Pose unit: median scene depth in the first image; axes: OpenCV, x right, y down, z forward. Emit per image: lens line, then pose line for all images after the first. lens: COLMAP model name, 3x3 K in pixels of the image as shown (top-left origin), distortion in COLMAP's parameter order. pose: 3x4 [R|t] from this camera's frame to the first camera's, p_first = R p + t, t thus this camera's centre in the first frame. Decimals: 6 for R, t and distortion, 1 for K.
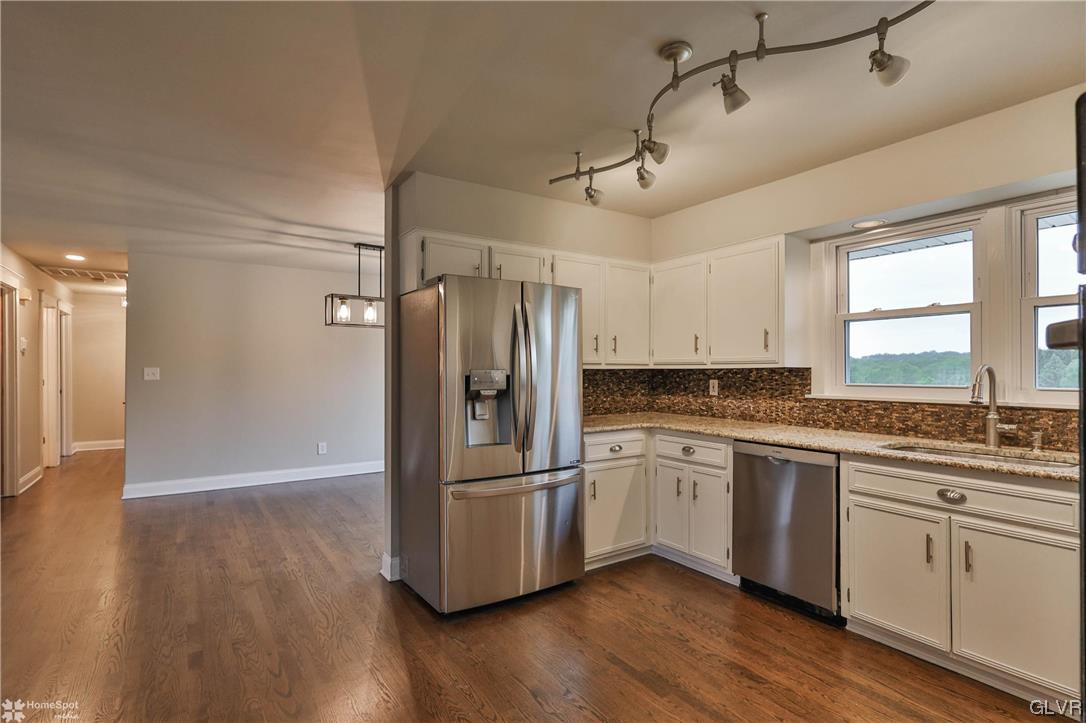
lens RADIAL K [[536.8, 0, 543.0], [0, 536.8, 361.5], [0, 0, 1]] dist [-0.003050, -0.000576]
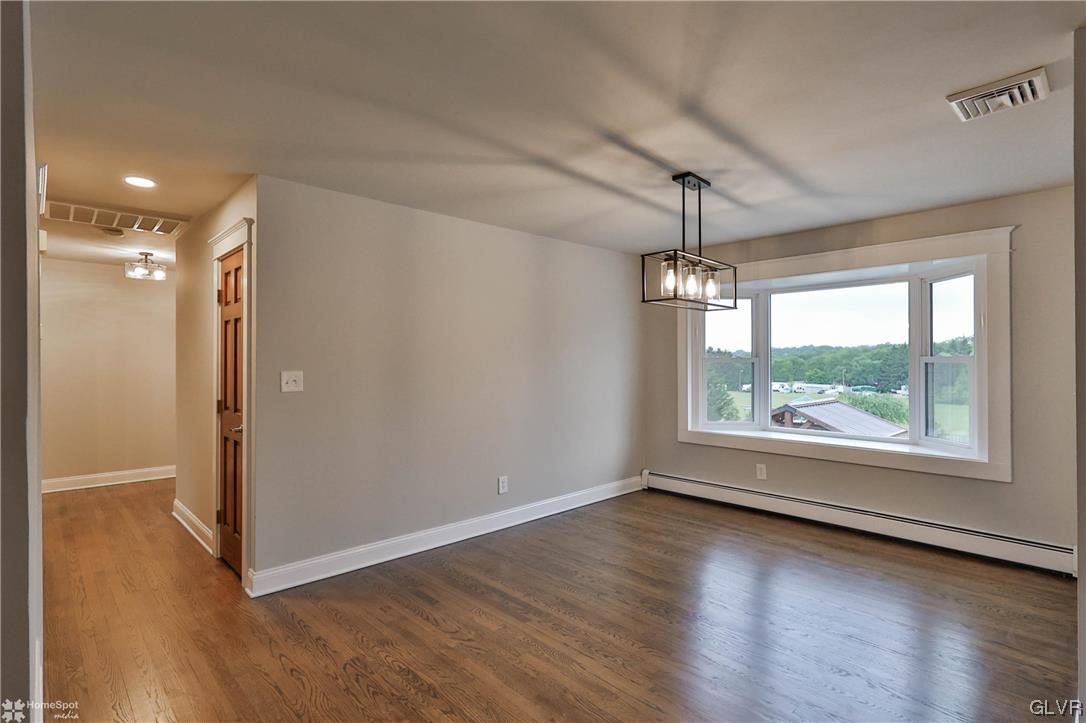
lens RADIAL K [[536.8, 0, 543.0], [0, 536.8, 361.5], [0, 0, 1]] dist [-0.003050, -0.000576]
pose [[0.987350, -0.003750, 0.158510, -0.137749], [0.001898, 0.999928, 0.011830, -0.001442], [-0.158543, -0.011379, 0.987287, 0.091240]]
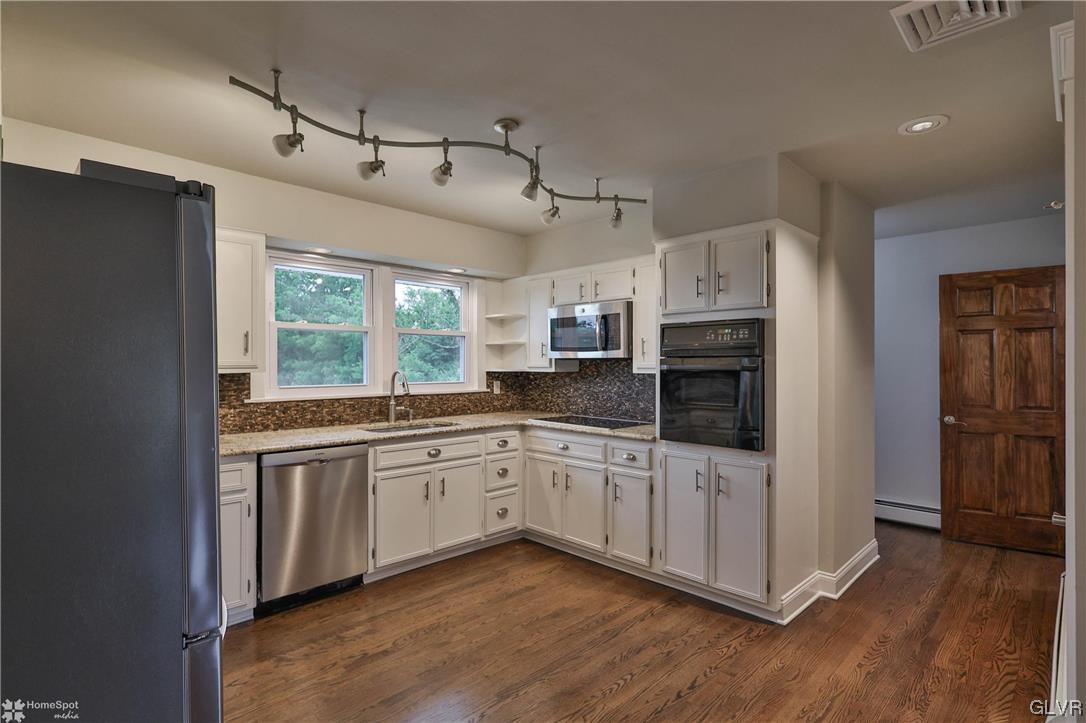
lens RADIAL K [[536.8, 0, 543.0], [0, 536.8, 361.5], [0, 0, 1]] dist [-0.003050, -0.000576]
pose [[-0.186924, 0.005361, 0.982360, -0.744300], [-0.012532, 0.999891, -0.007841, -0.009218], [-0.982294, -0.013776, -0.186836, 0.852366]]
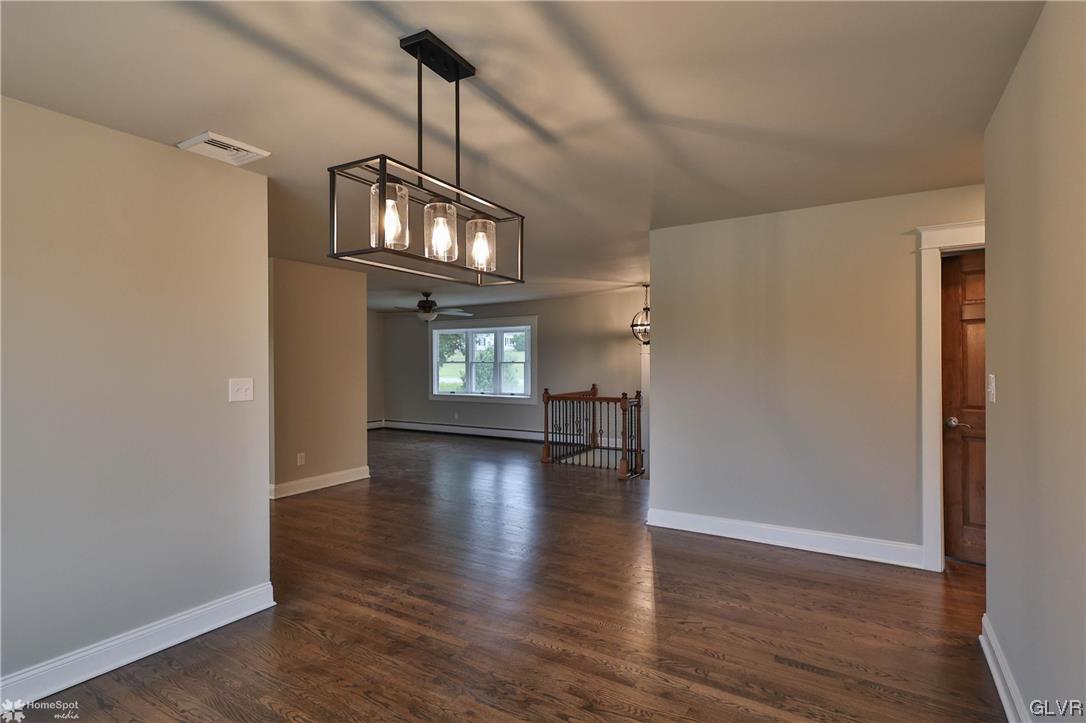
lens RADIAL K [[536.8, 0, 543.0], [0, 536.8, 361.5], [0, 0, 1]] dist [-0.003050, -0.000576]
pose [[-0.911661, 0.005311, -0.410910, -0.053706], [0.010609, 0.999887, -0.010613, 0.000900], [0.410807, -0.014035, -0.911614, 0.312851]]
